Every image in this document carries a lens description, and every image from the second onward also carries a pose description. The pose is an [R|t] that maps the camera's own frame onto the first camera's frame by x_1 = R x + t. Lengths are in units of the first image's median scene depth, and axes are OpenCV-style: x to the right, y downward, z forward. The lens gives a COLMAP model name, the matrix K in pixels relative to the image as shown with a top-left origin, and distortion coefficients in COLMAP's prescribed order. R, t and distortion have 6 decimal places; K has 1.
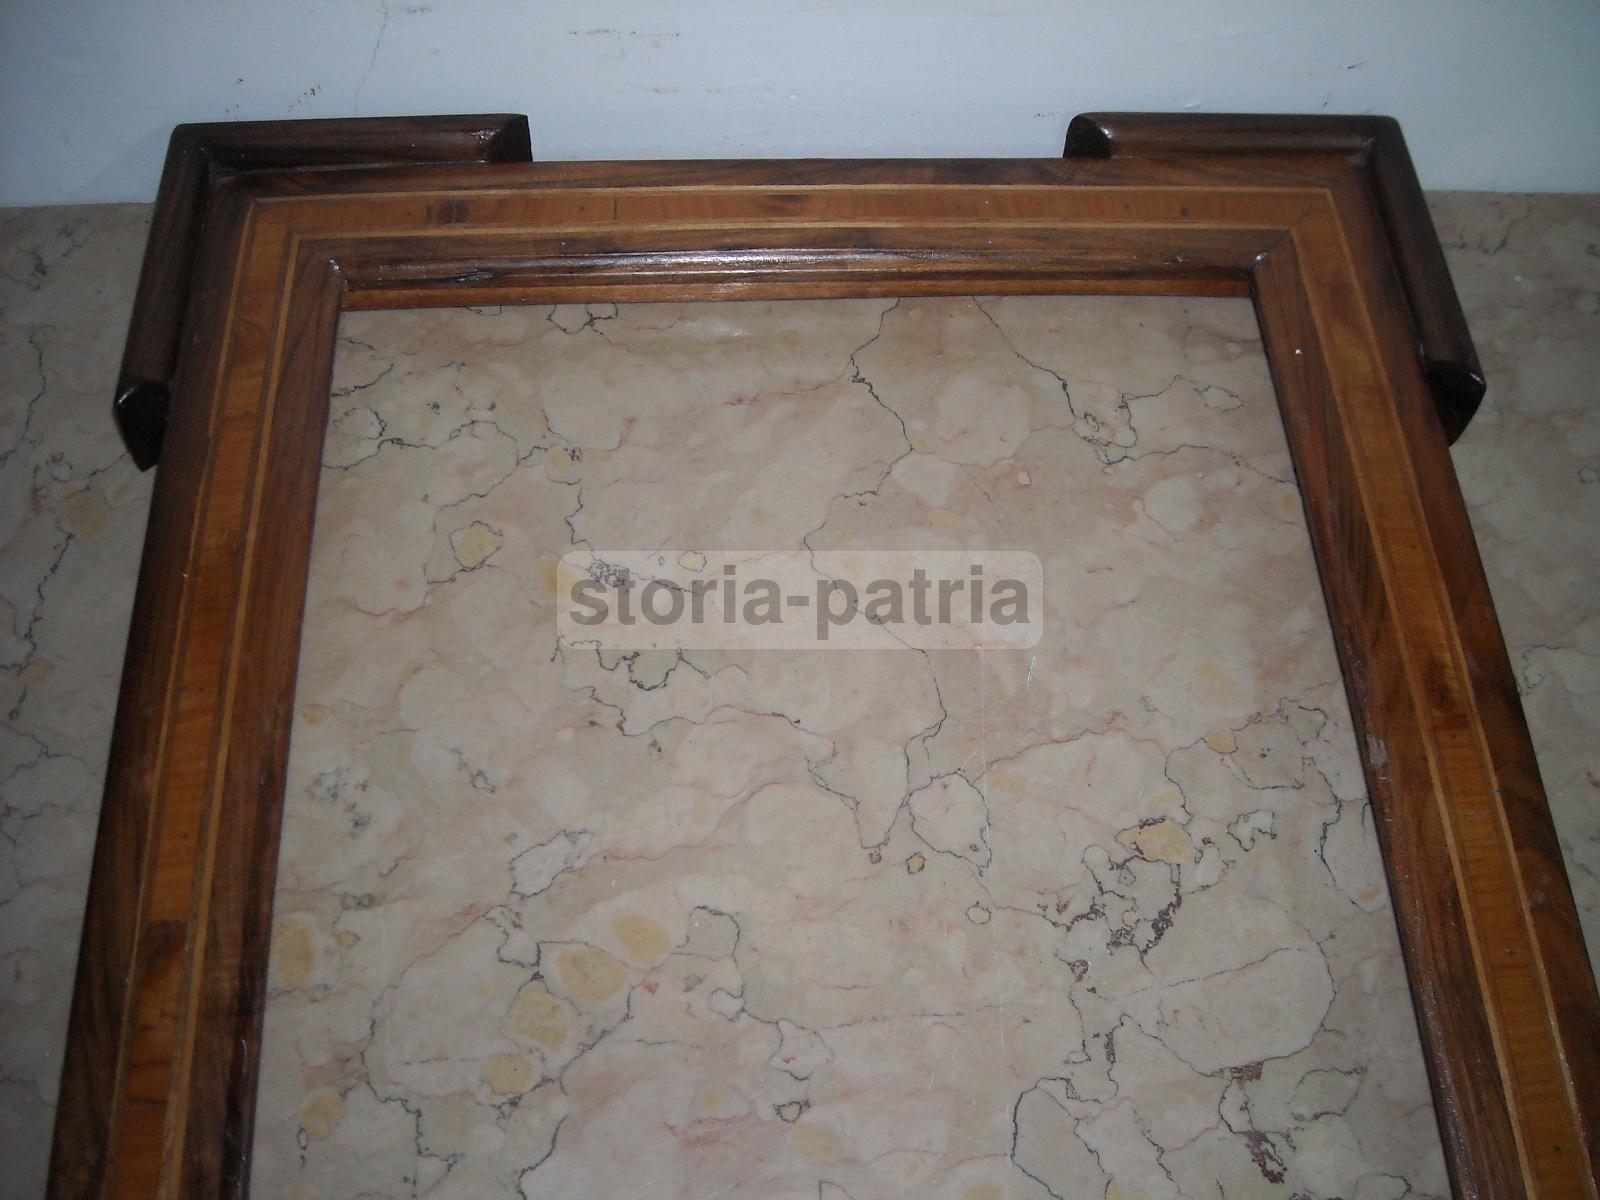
lens RADIAL K [[1650.9, 0, 799.8], [0, 1650.9, 608.6], [0, 0, 1]] dist [-0.146705, 0.000000]
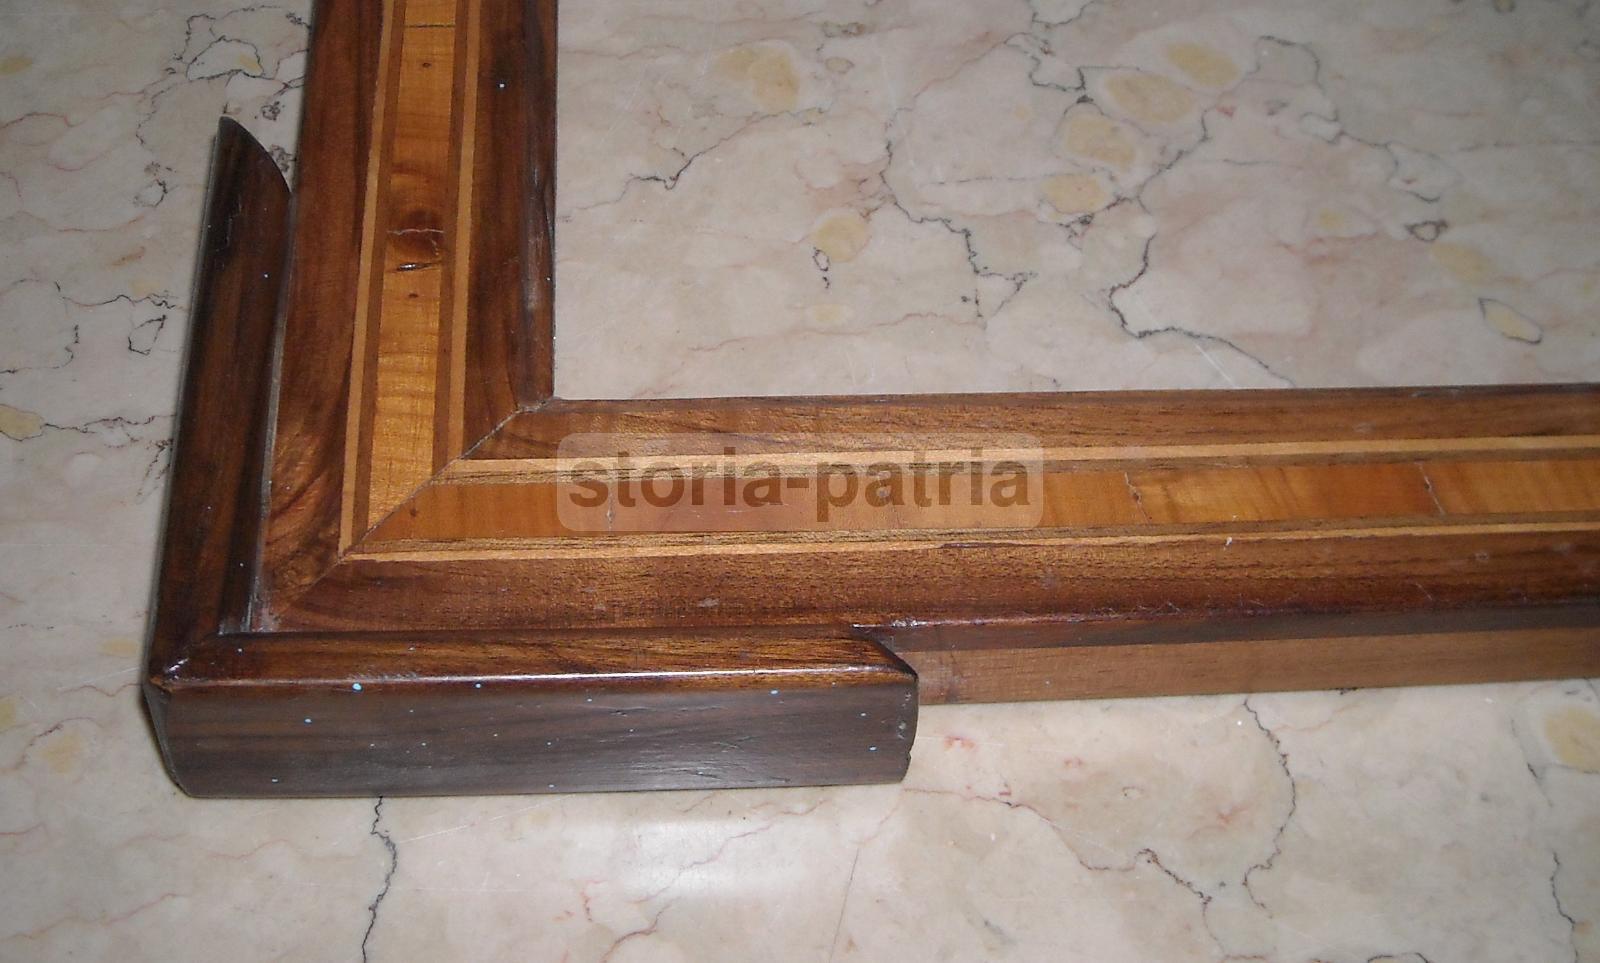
lens RADIAL K [[2059.6, 0, 712.6], [0, 2059.6, 381.9], [0, 0, 1]] dist [-0.172388, 0.000000]
pose [[0.999936, -0.009490, -0.006140, -0.321527], [0.008751, 0.993786, -0.110962, 0.448404], [0.007155, 0.110901, 0.993806, 0.021132]]
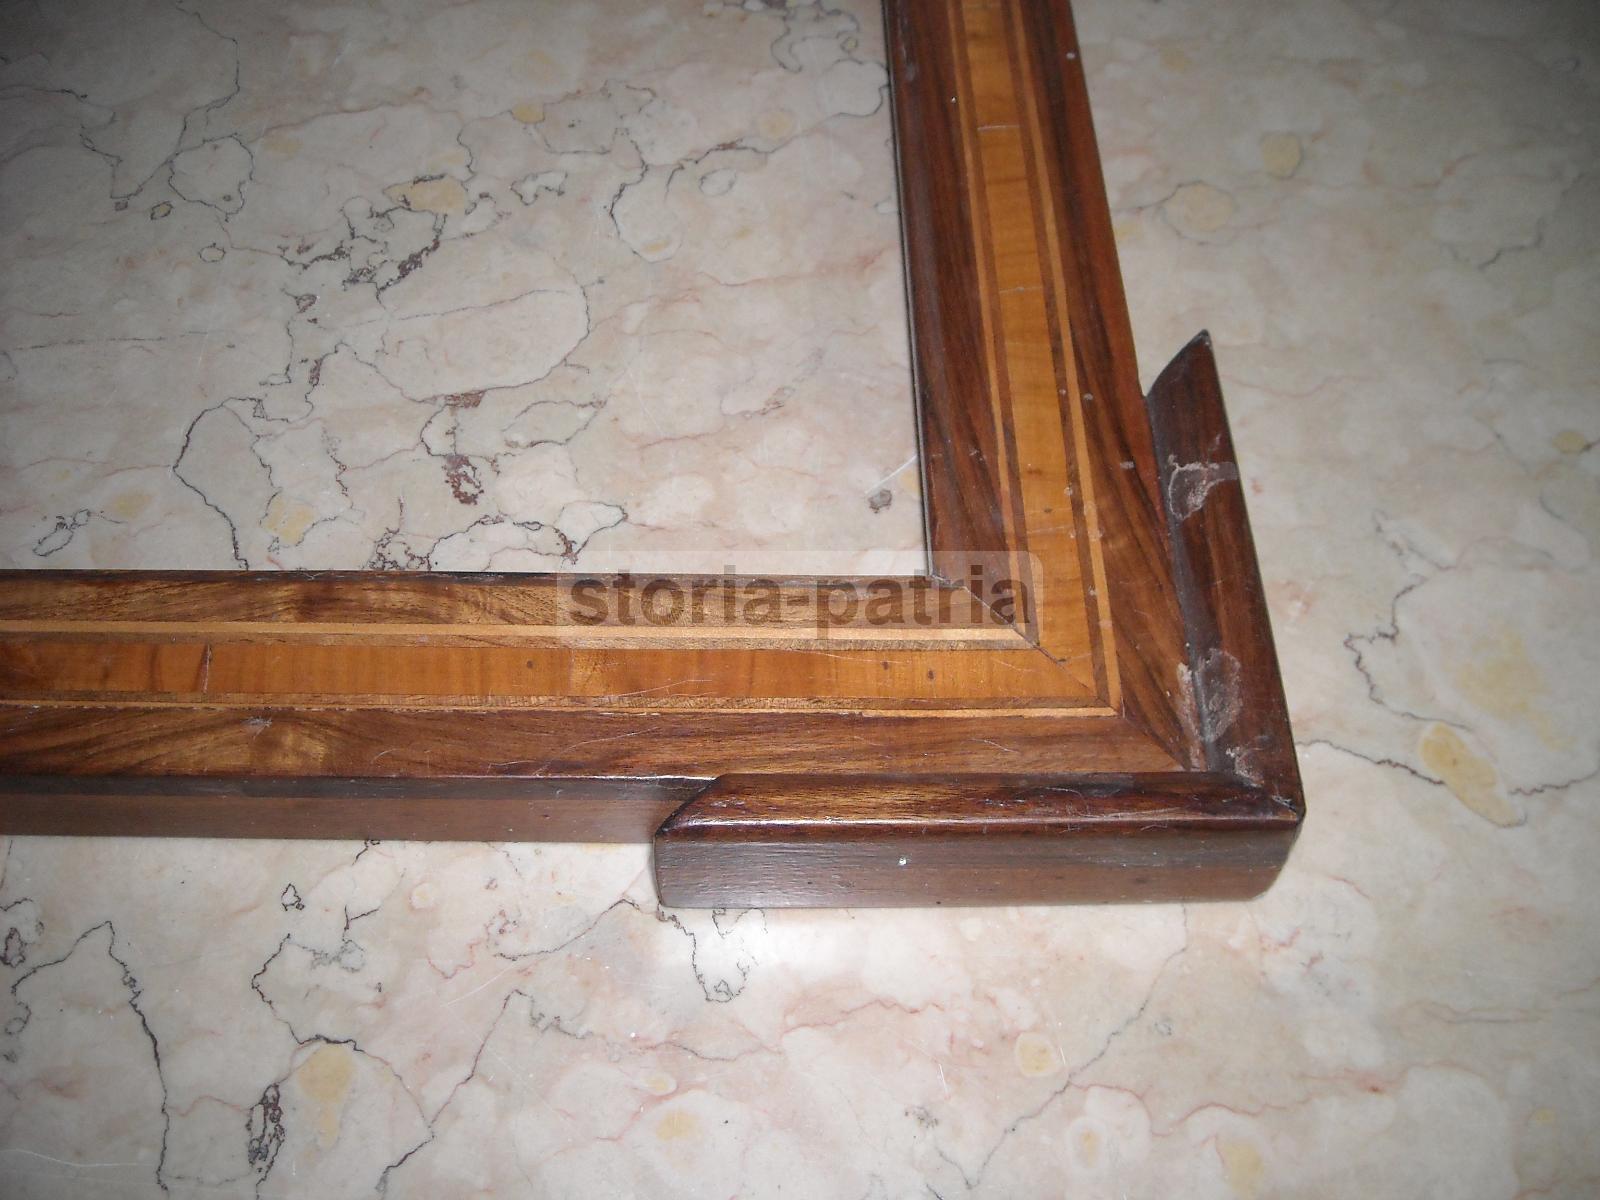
lens RADIAL K [[1650.9, 0, 804.2], [0, 1650.9, 591.6], [0, 0, 1]] dist [-0.146705, 0.000000]
pose [[0.999844, 0.015975, -0.007517, 0.439049], [-0.016217, 0.999310, -0.033413, 0.390498], [0.006978, 0.033530, 0.999413, 0.110181]]
